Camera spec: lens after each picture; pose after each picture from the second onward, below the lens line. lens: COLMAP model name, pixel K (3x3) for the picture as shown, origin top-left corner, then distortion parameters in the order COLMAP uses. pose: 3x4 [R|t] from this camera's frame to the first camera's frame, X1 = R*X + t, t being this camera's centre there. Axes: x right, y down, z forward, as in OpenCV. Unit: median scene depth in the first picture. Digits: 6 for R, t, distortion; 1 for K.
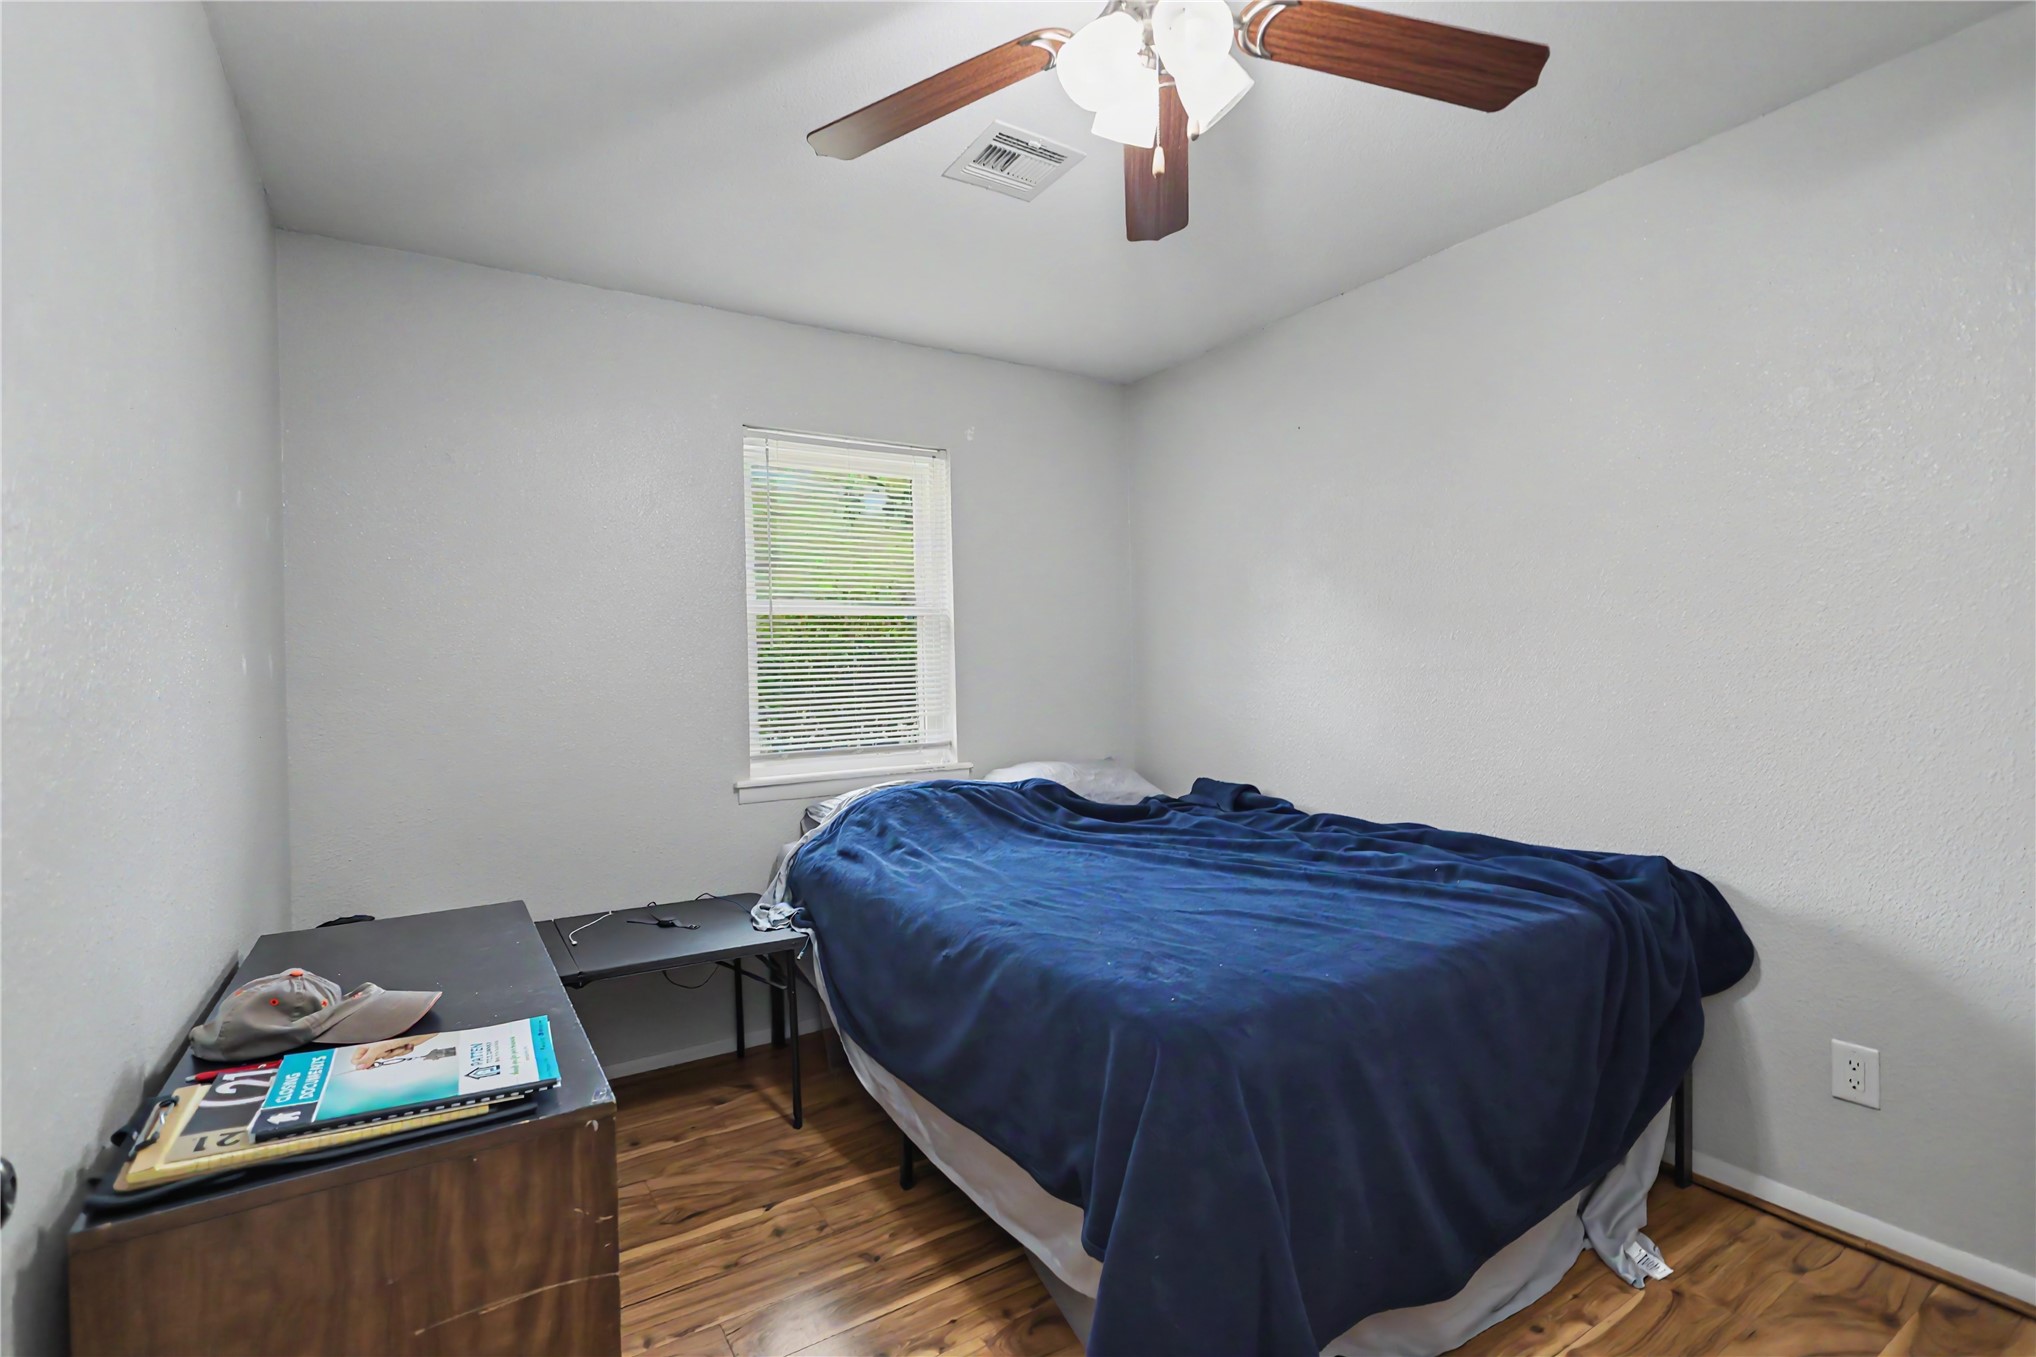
lens RADIAL K [[942.1, 0, 1019.7], [0, 942.1, 678.4], [0, 0, 1]] dist [0.002195, 0.000282]
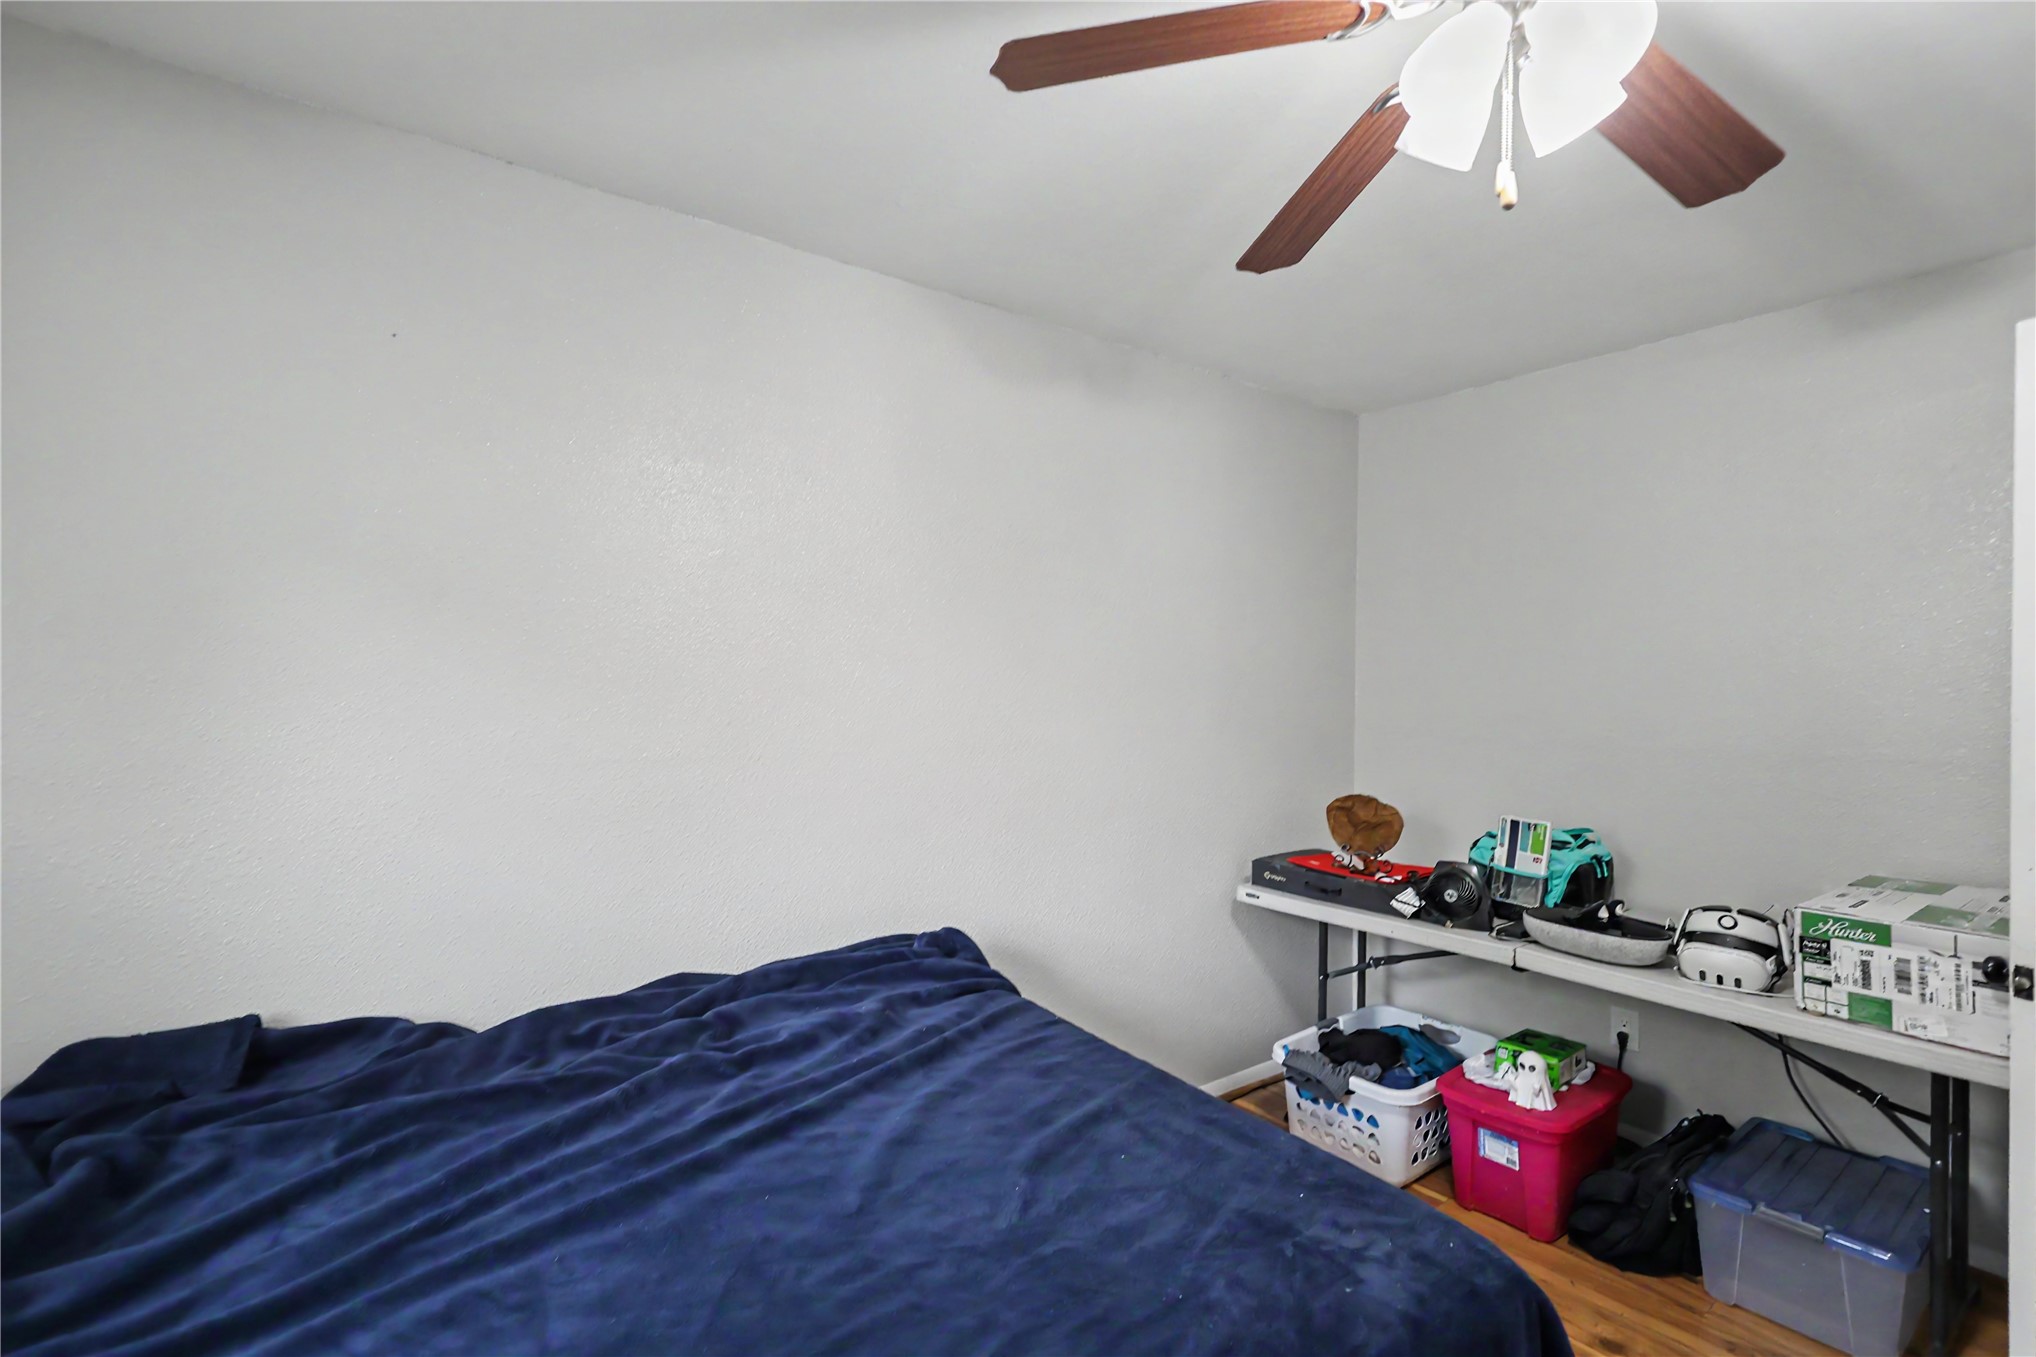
lens RADIAL K [[942.1, 0, 1019.2], [0, 942.1, 679.7], [0, 0, 1]] dist [0.002195, 0.000282]
pose [[-0.069326, 0.022752, 0.997335, -0.447967], [0.002026, 0.999741, -0.022666, -0.079281], [-0.997592, 0.000449, -0.069355, 1.065506]]
